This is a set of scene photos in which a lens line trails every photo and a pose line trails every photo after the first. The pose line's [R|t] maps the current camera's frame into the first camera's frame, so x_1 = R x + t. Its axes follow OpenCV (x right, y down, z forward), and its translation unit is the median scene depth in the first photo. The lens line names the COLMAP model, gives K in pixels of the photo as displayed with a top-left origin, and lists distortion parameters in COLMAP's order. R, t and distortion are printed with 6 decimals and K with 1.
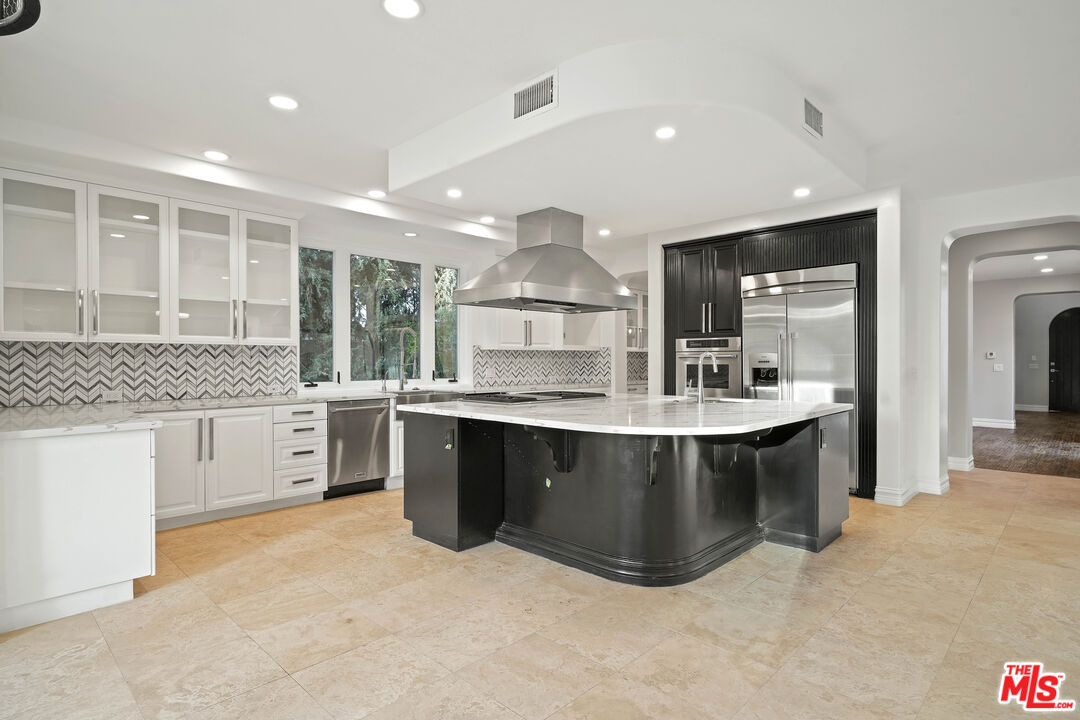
lens RADIAL K [[568.1, 0, 537.3], [0, 568.1, 367.9], [0, 0, 1]] dist [-0.018320, 0.010958]
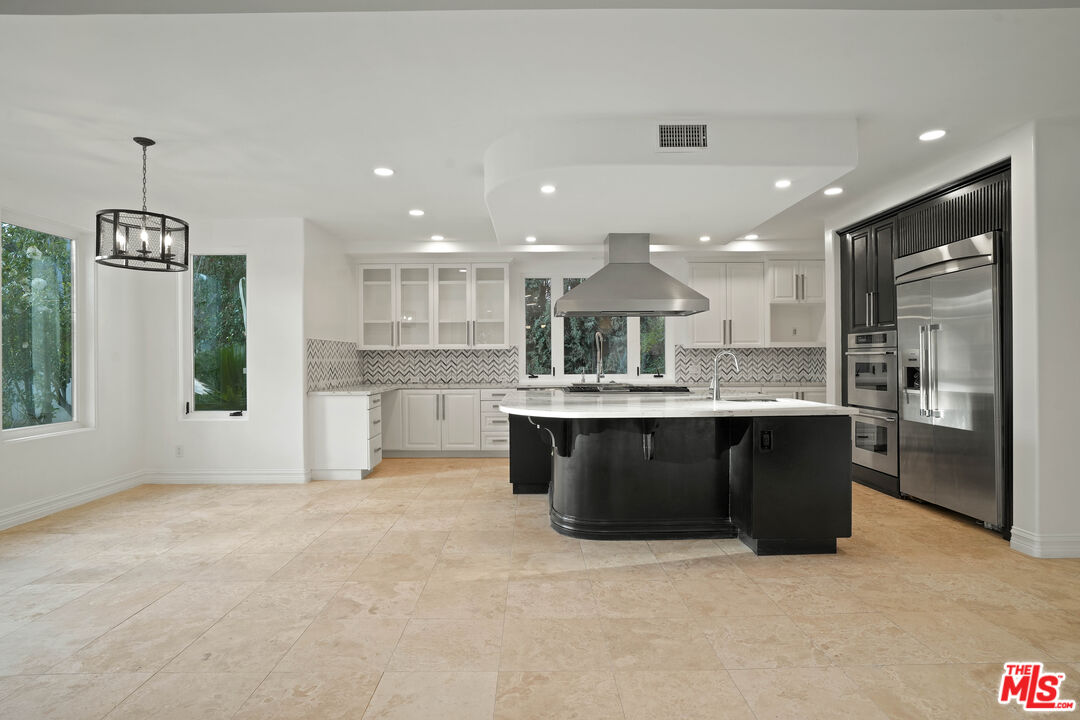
lens RADIAL K [[568.1, 0, 533.8], [0, 568.1, 359.0], [0, 0, 1]] dist [-0.018320, 0.010958]
pose [[0.699147, -0.002191, -0.714974, 0.699830], [-0.004310, 0.999964, -0.007279, -0.003544], [0.714965, 0.008170, 0.699113, 0.025210]]
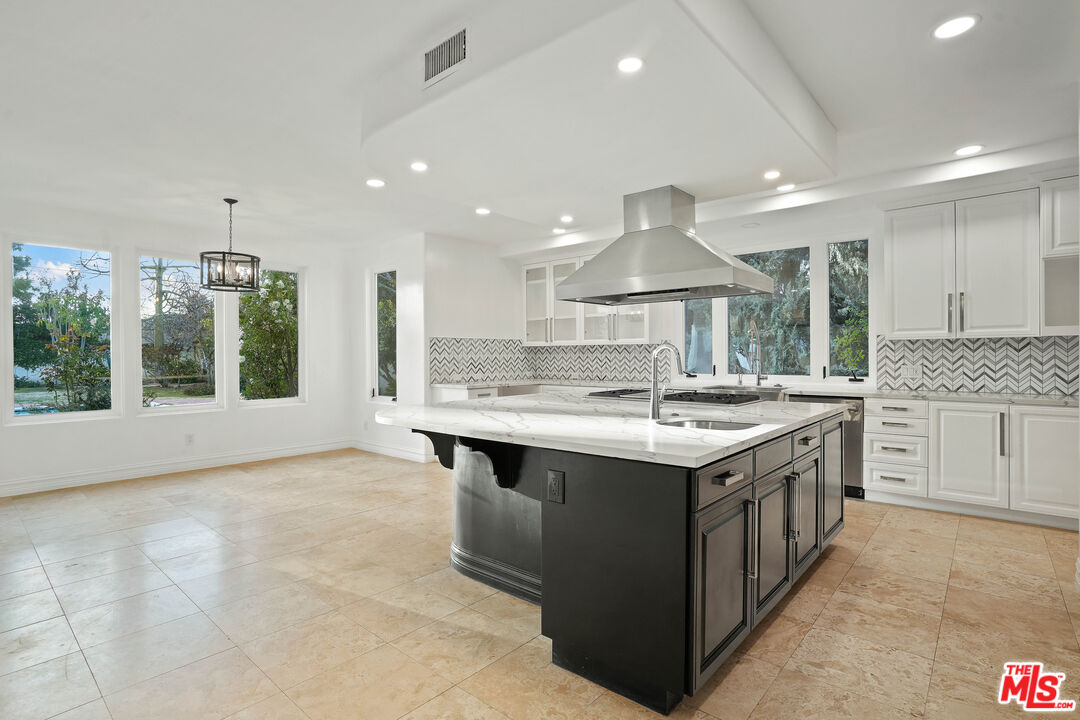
lens RADIAL K [[535.6, 0, 527.3], [0, 535.6, 358.6], [0, 0, 1]] dist [-0.033957, 0.001584]
pose [[0.036207, 0.006466, -0.999323, 0.819346], [-0.008734, 0.999943, 0.006153, -0.011340], [0.999306, 0.008506, 0.036262, 0.716204]]
